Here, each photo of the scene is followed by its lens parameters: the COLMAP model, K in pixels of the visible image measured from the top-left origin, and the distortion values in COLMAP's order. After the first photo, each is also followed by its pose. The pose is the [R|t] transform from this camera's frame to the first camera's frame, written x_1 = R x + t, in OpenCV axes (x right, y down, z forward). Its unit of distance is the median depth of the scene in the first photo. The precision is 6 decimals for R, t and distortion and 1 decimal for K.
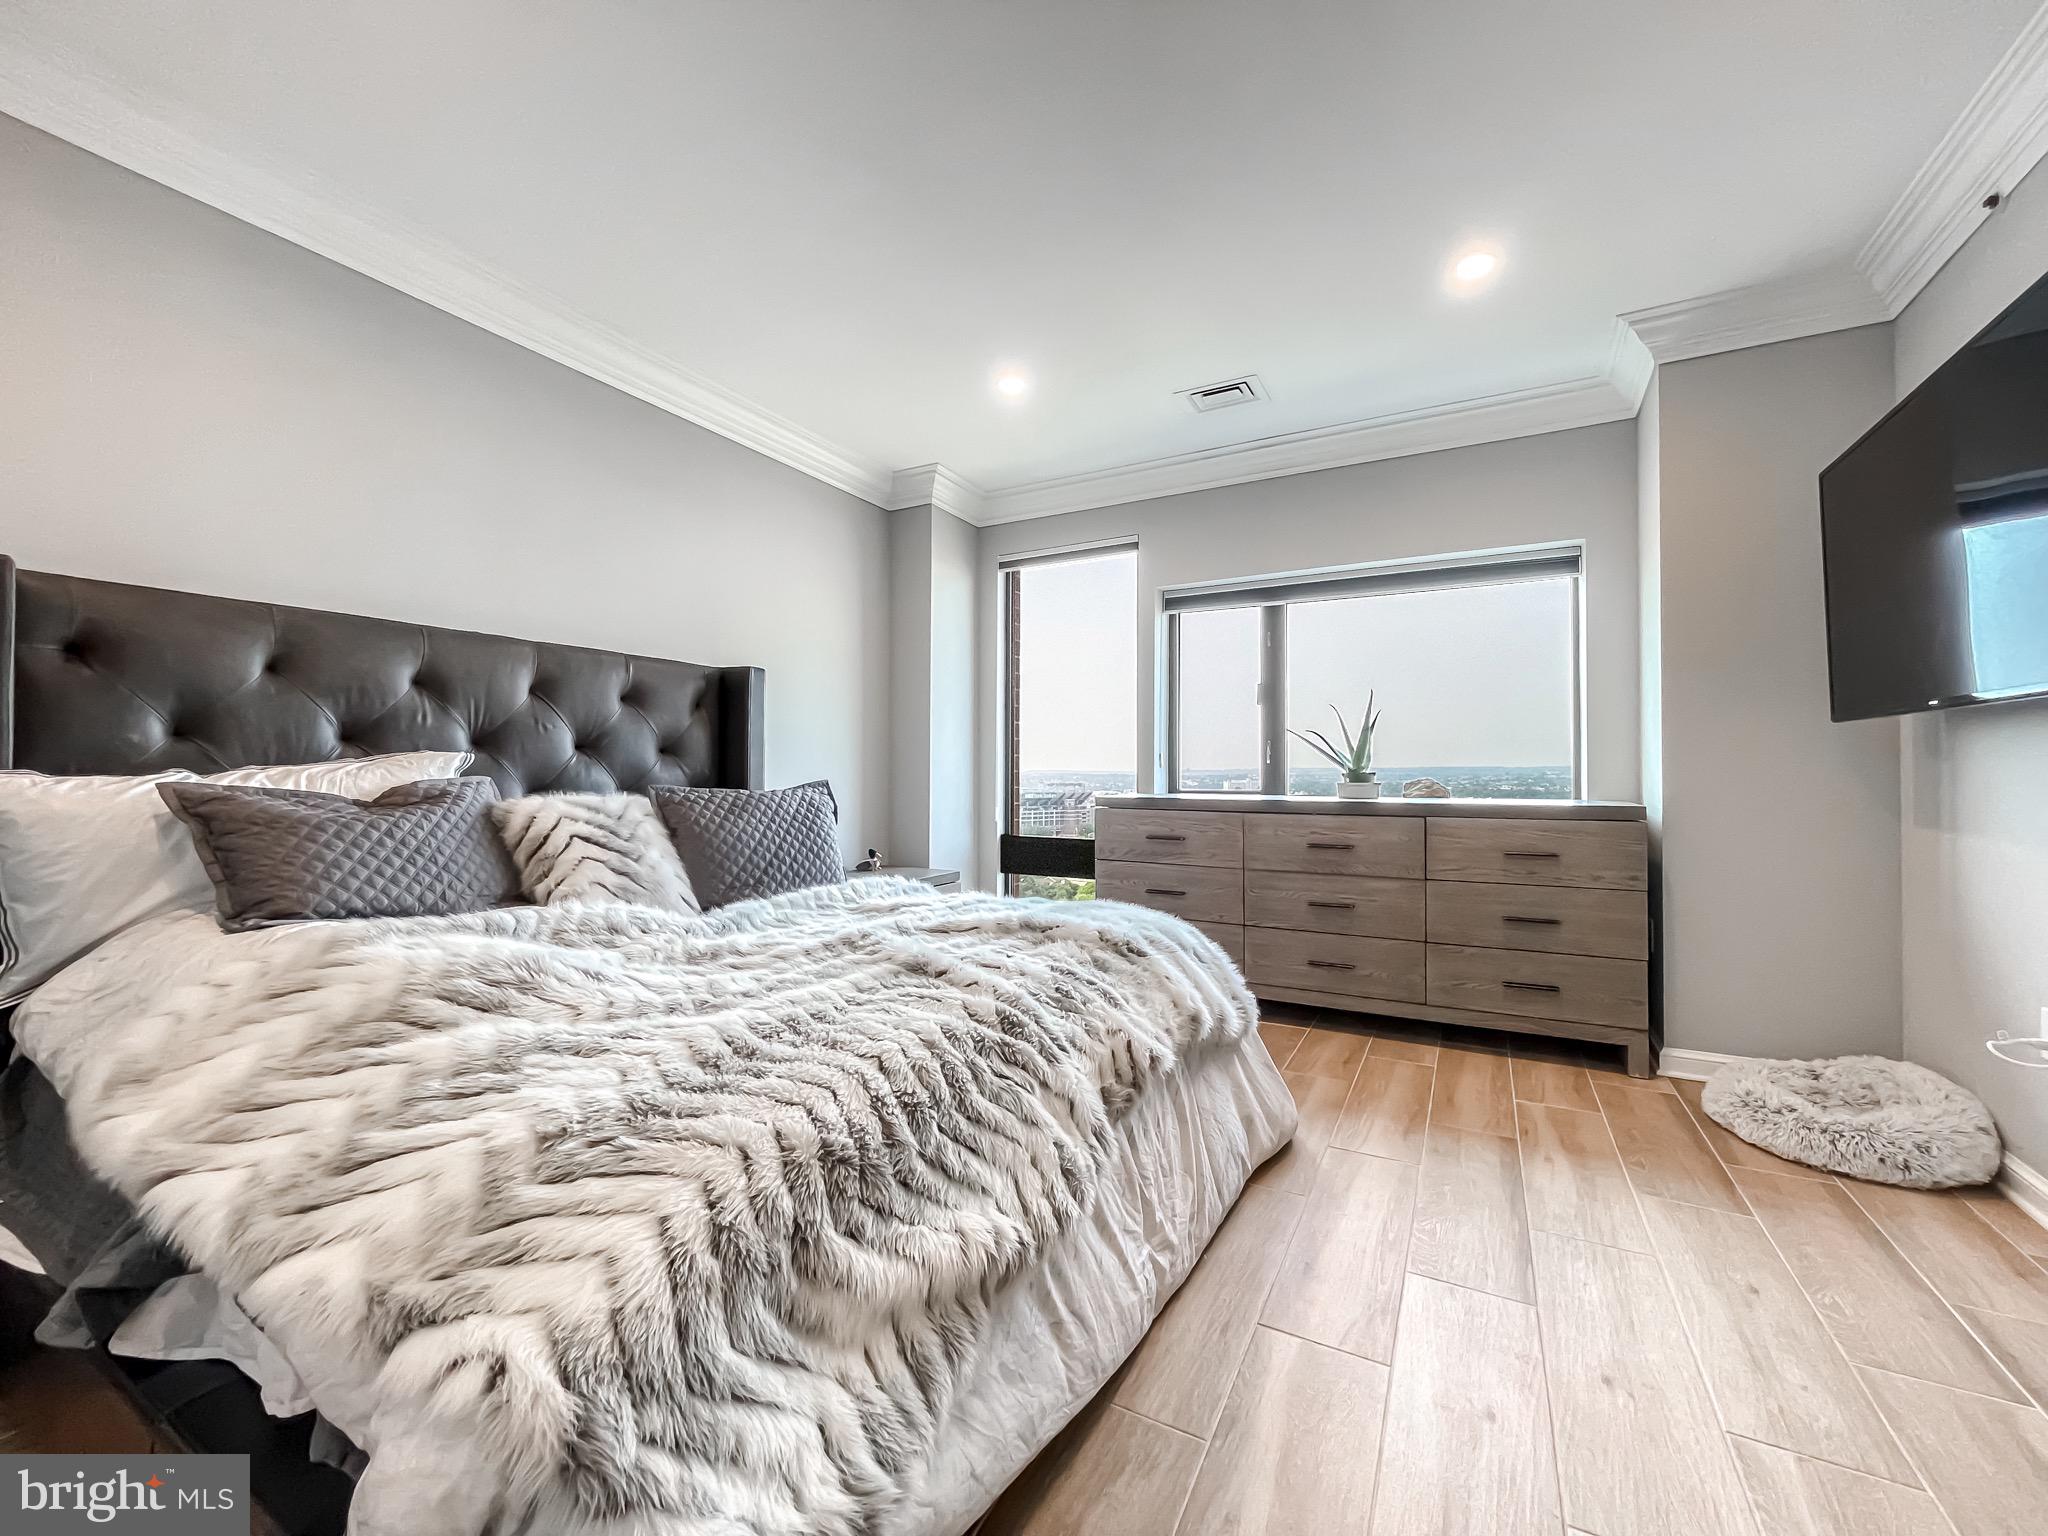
lens RADIAL K [[827.6, 0, 1024.1], [0, 827.6, 772.4], [0, 0, 1]] dist [-0.002598, 0.001003]
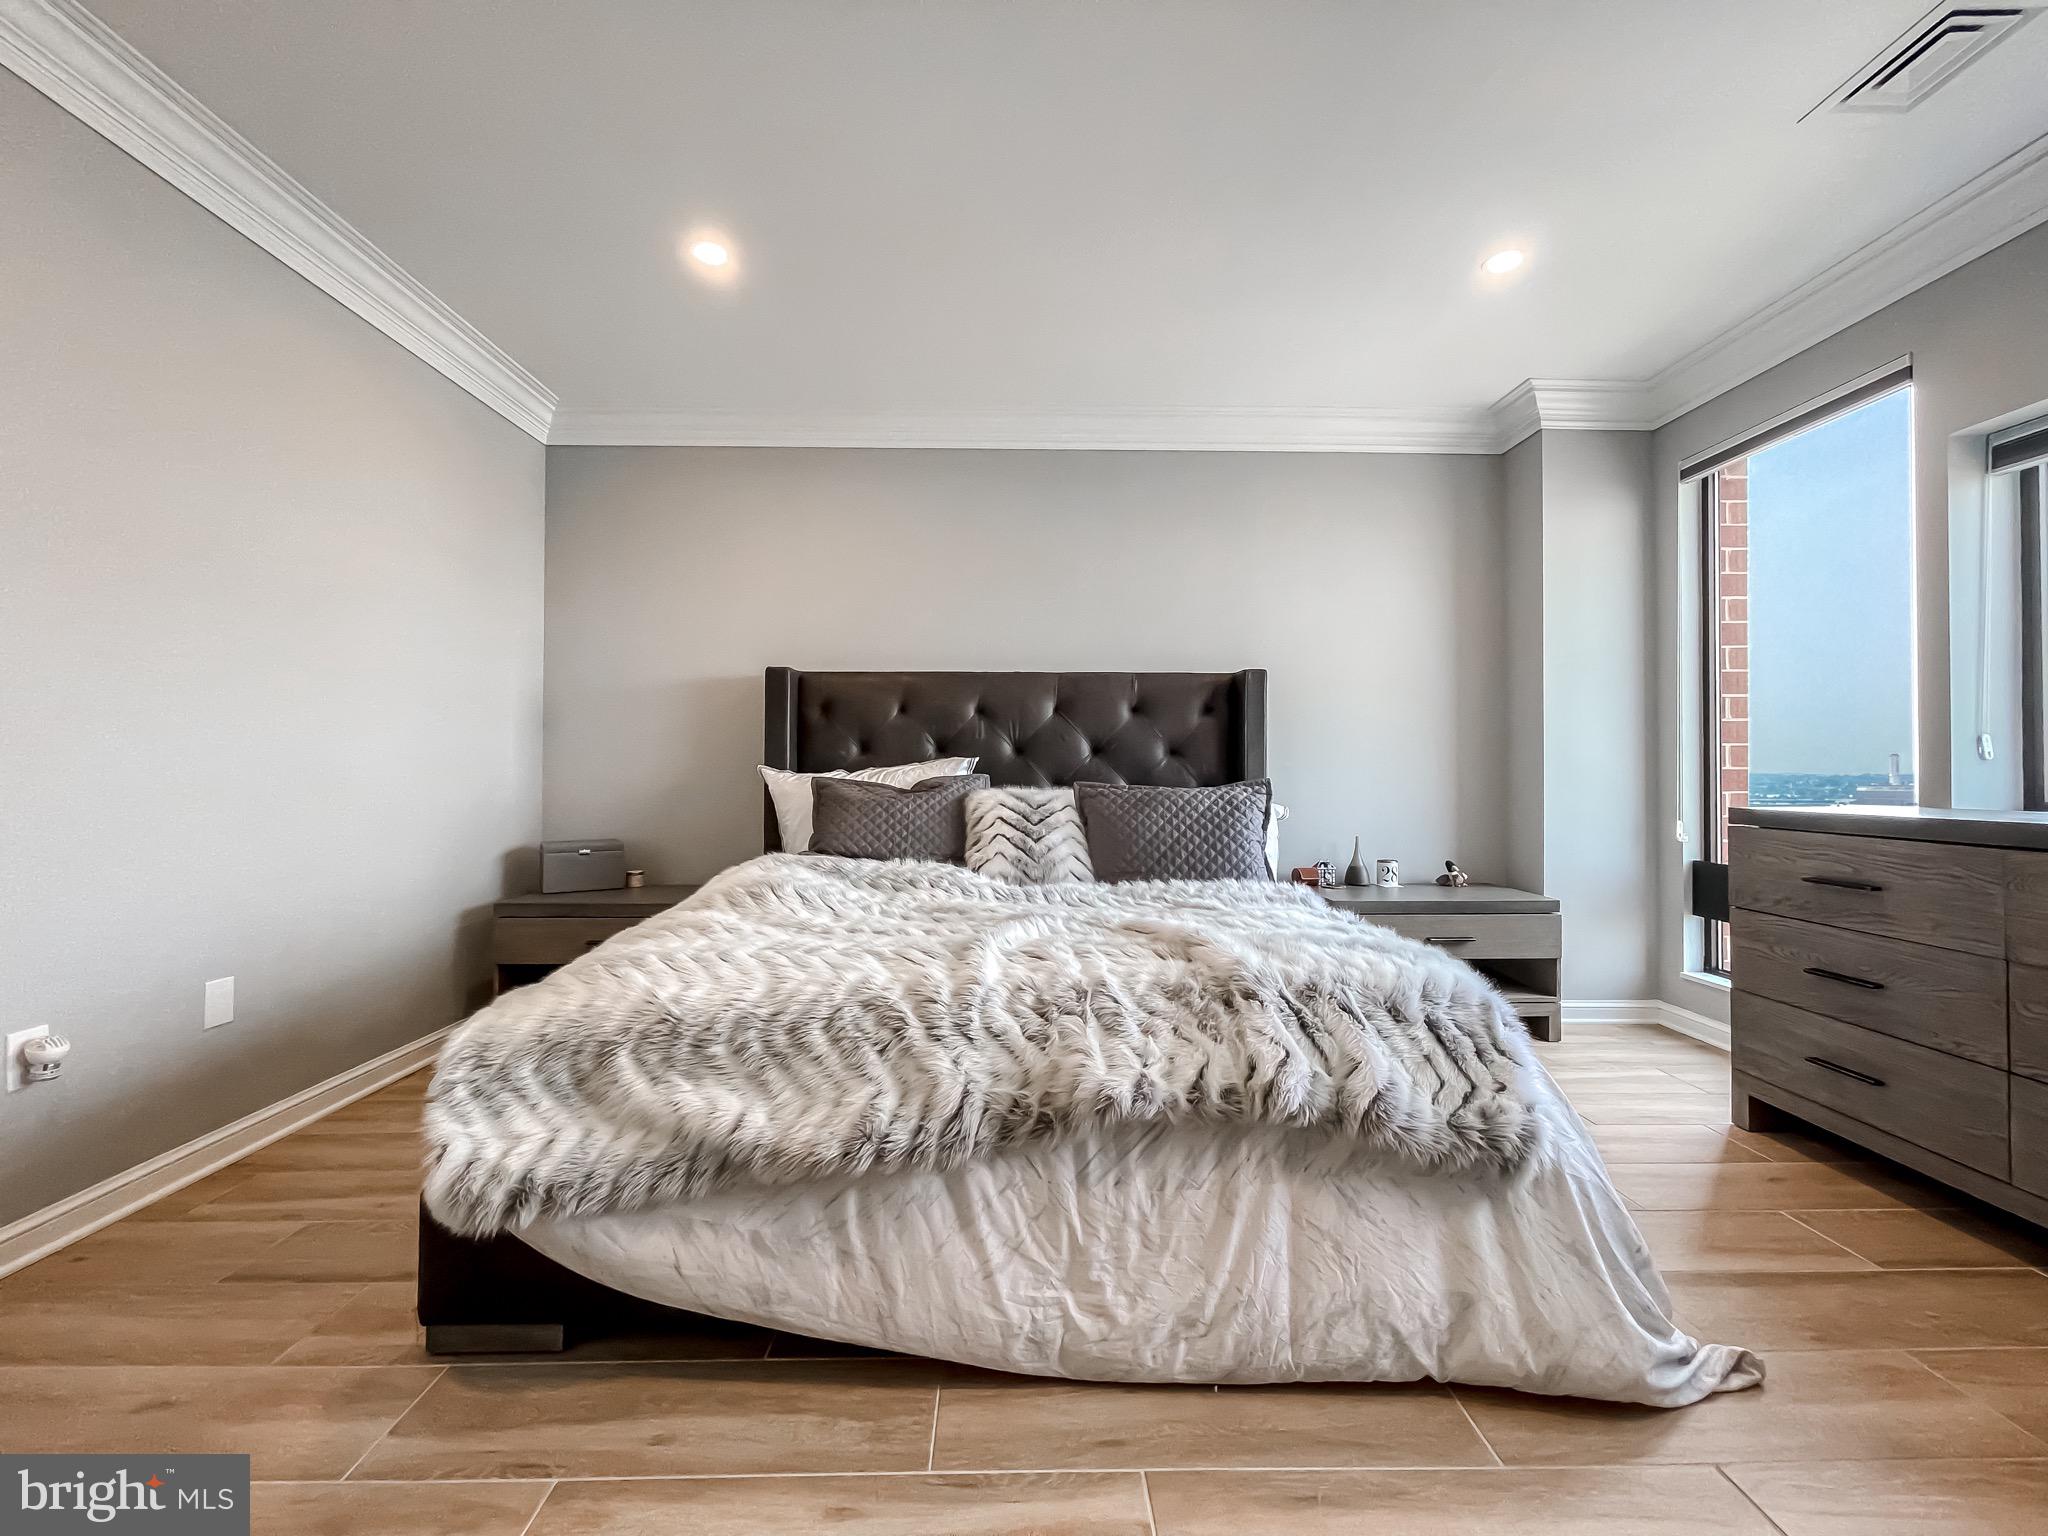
lens RADIAL K [[827.6, 0, 1024.7], [0, 827.6, 766.5], [0, 0, 1]] dist [-0.002598, 0.001003]
pose [[0.486092, -0.009737, -0.873854, 0.453929], [0.001770, 0.999947, -0.010158, 0.003957], [0.873906, 0.003391, 0.486083, 0.258532]]
